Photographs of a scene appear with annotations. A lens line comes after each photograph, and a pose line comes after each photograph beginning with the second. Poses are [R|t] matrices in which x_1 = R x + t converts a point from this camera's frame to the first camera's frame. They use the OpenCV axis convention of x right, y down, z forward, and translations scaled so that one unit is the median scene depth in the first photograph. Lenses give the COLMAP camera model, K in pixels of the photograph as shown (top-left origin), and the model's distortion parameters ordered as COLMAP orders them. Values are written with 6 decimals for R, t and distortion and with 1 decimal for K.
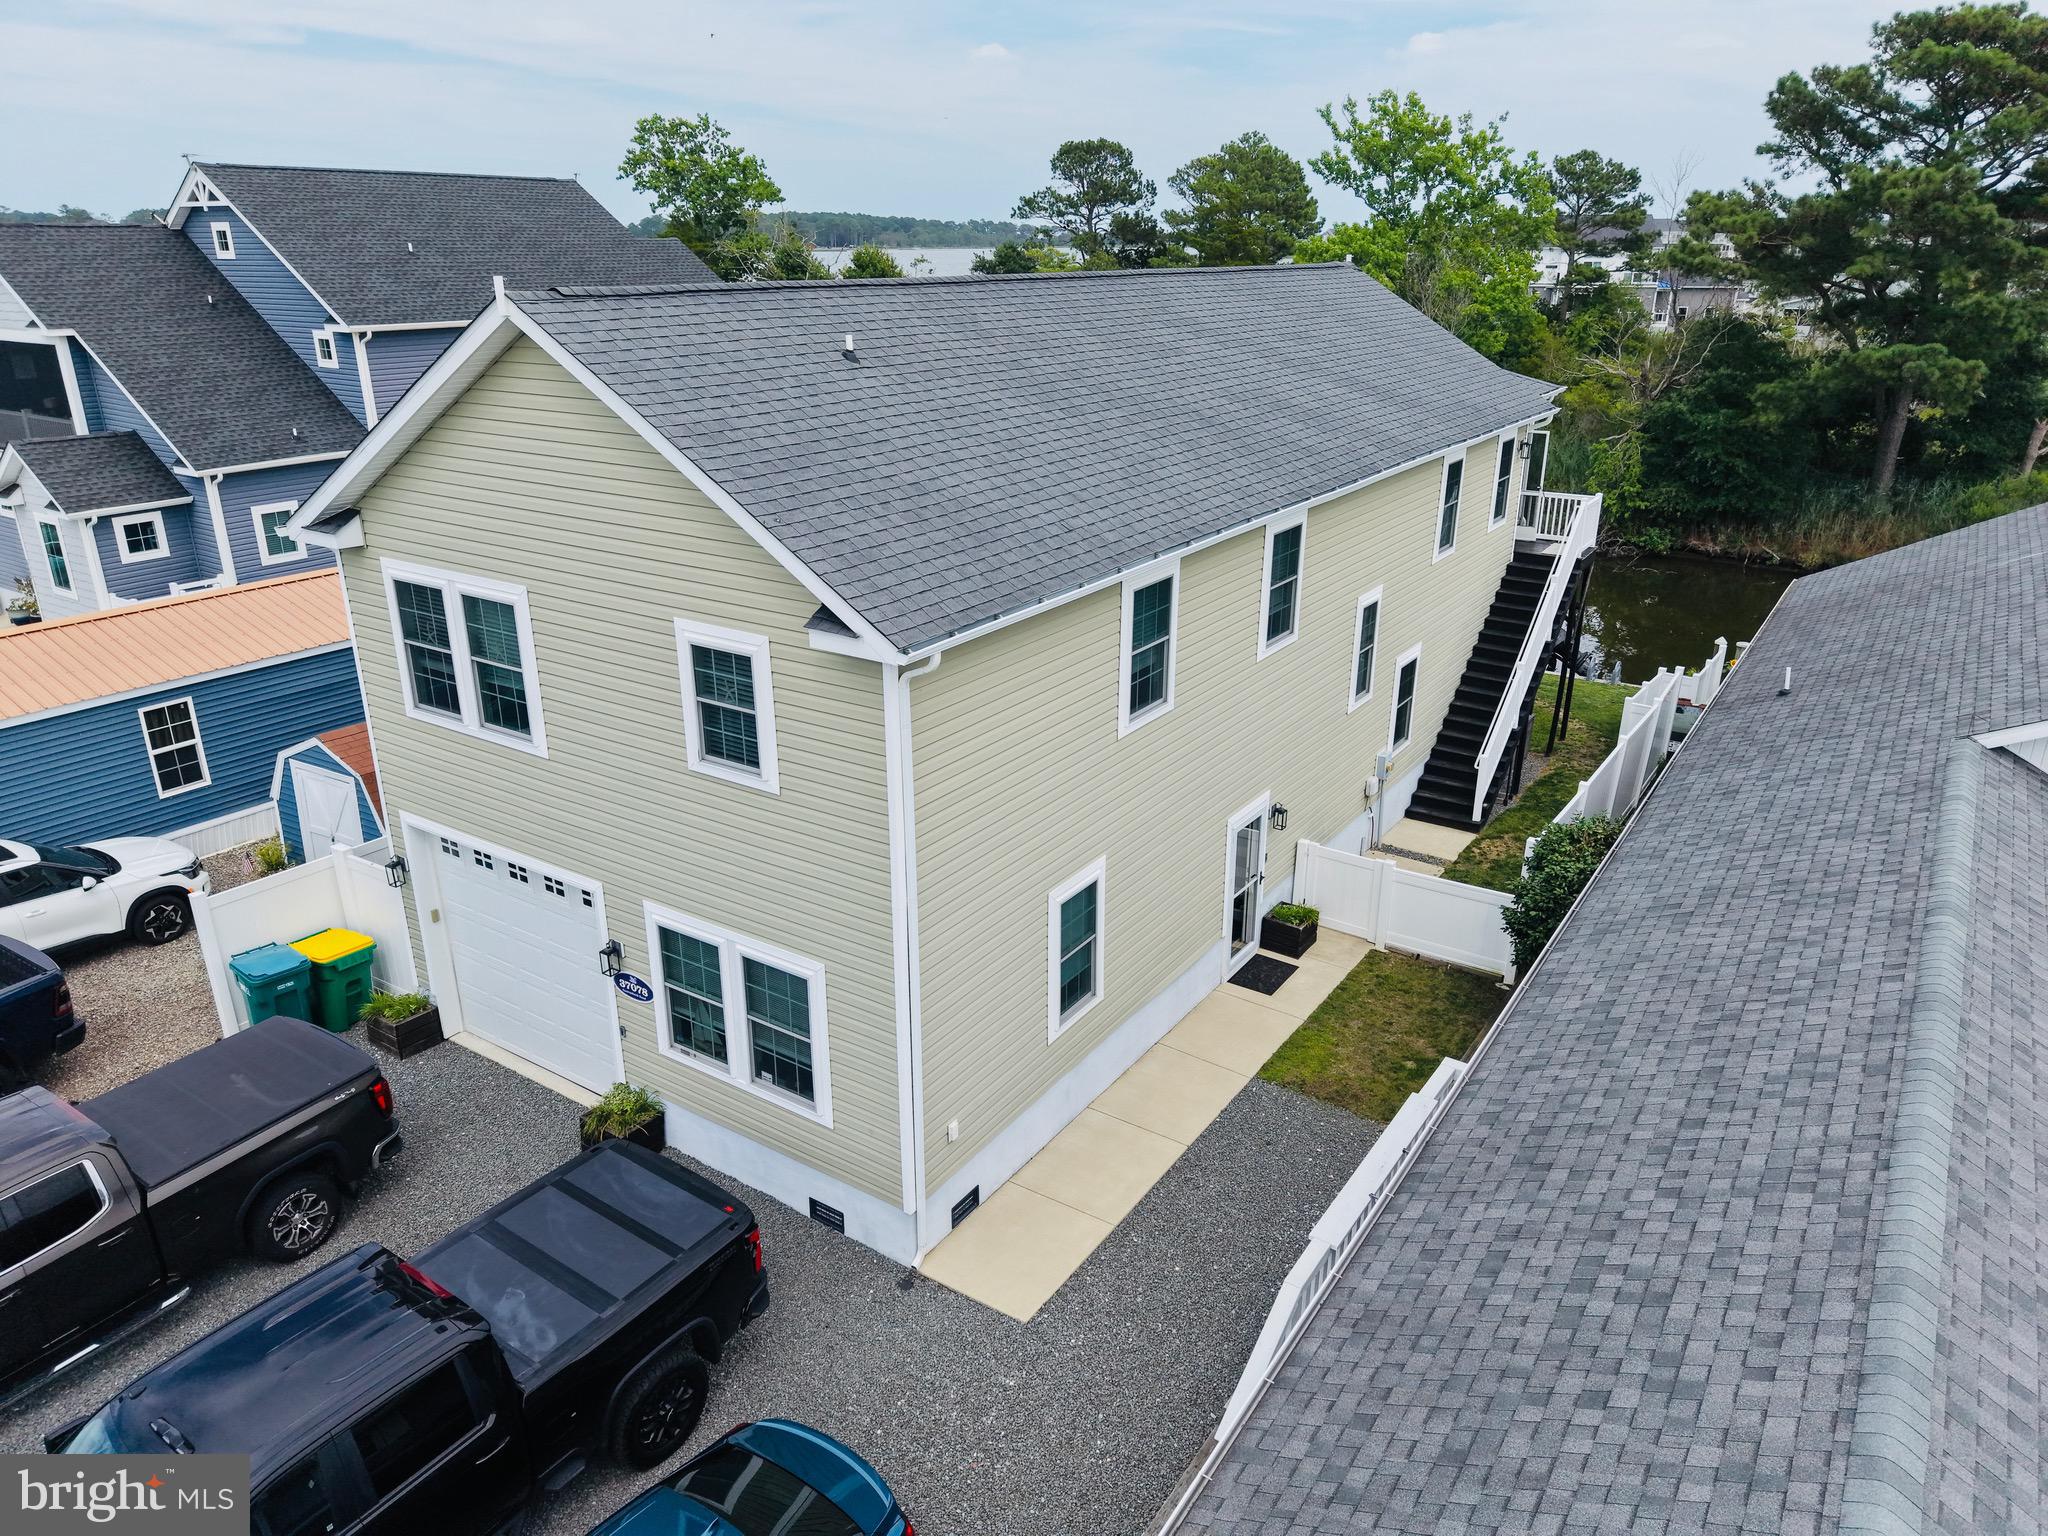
lens RADIAL K [[1374.3, 0, 1019.9], [0, 1374.3, 768.1], [0, 0, 1]] dist [0.018406, -0.008549]
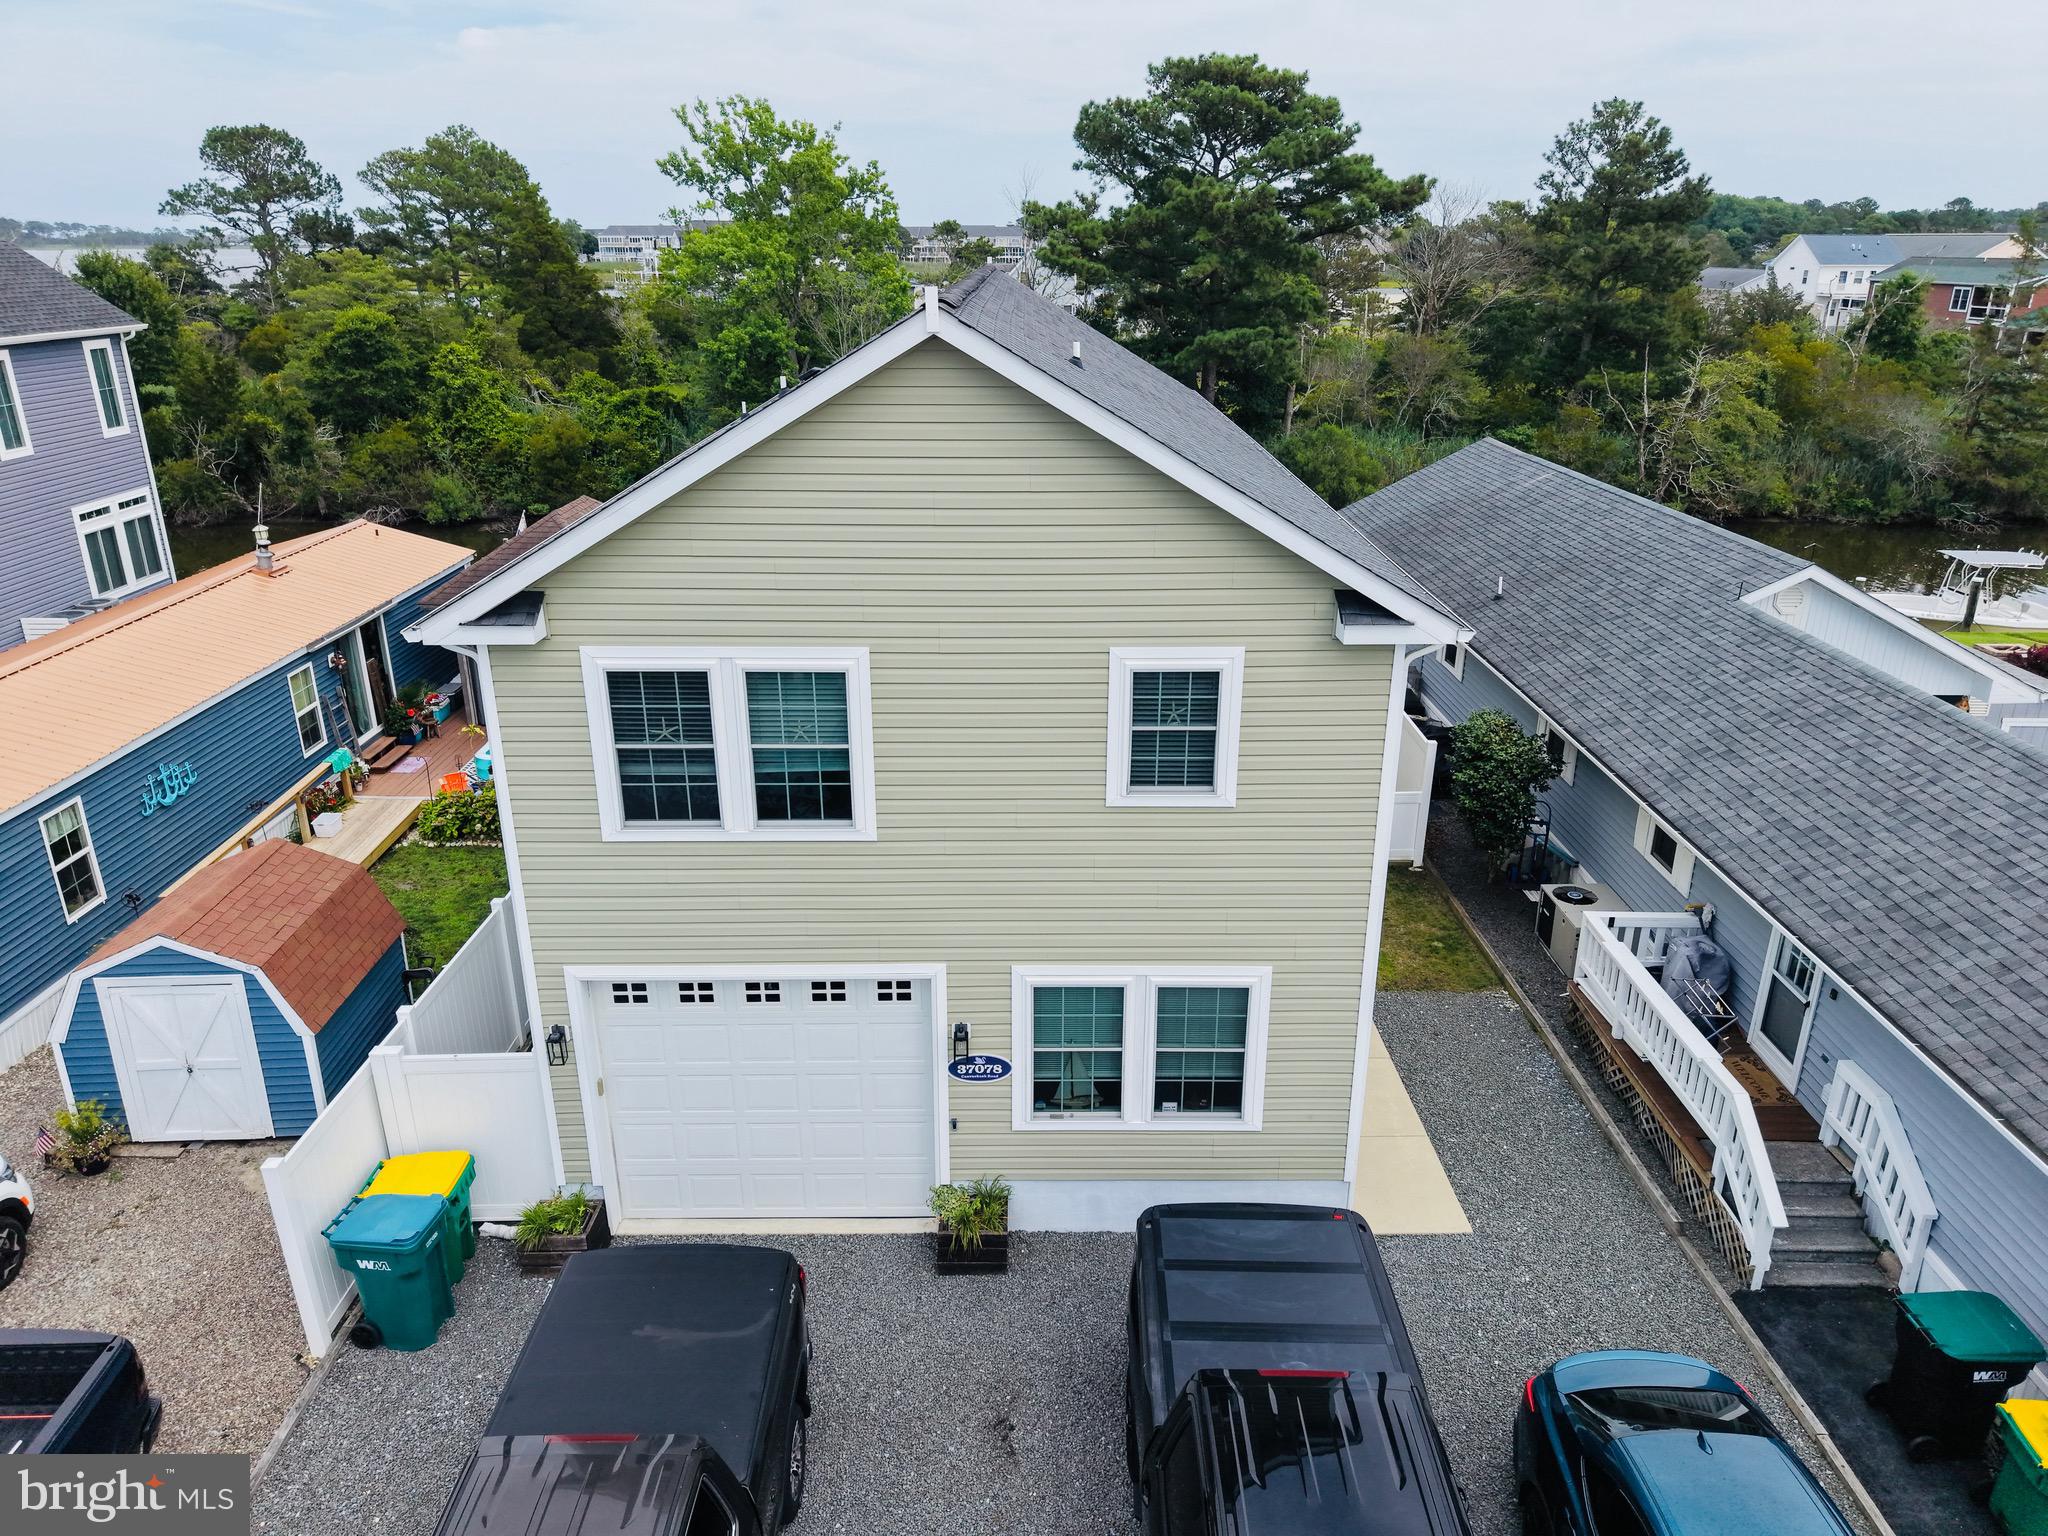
lens RADIAL K [[1374.3, 0, 1027.0], [0, 1374.3, 772.6], [0, 0, 1]] dist [0.018406, -0.008549]
pose [[0.828724, -0.201677, 0.522057, -0.498417], [0.200830, 0.977851, 0.058953, -0.057124], [-0.522383, 0.055989, 0.850871, 0.145808]]
